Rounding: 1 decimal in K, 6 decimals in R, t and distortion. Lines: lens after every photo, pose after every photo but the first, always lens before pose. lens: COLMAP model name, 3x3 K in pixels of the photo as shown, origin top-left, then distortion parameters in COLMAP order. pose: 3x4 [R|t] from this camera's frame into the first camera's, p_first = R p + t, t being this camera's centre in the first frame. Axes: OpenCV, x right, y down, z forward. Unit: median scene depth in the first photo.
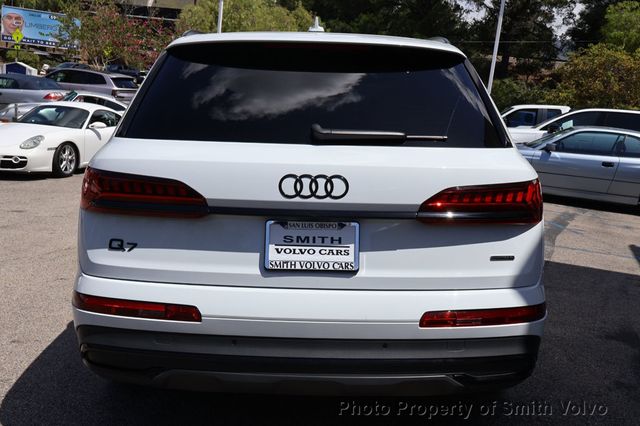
lens RADIAL K [[632.6, 0, 320.0], [0, 632.6, 213.0], [0, 0, 1]] dist [0.042105, -0.001292]
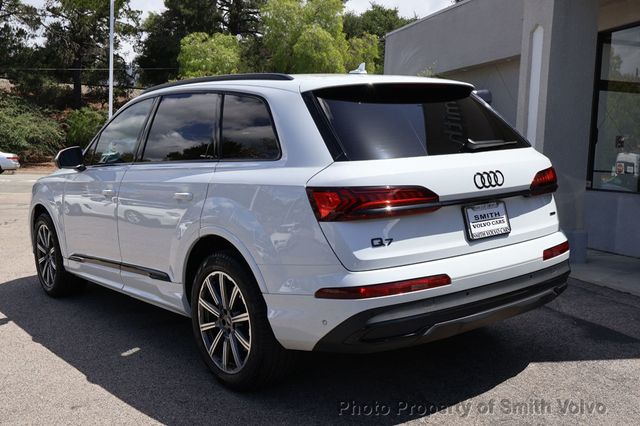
lens RADIAL K [[691.6, 0, 320.0], [0, 691.6, 213.0], [0, 0, 1]] dist [0.018332, 0.002003]
pose [[0.785983, -0.133474, 0.603669, -1.288472], [0.167073, 0.985944, 0.000467, -0.030322], [-0.595246, 0.100490, 0.797235, -0.057291]]
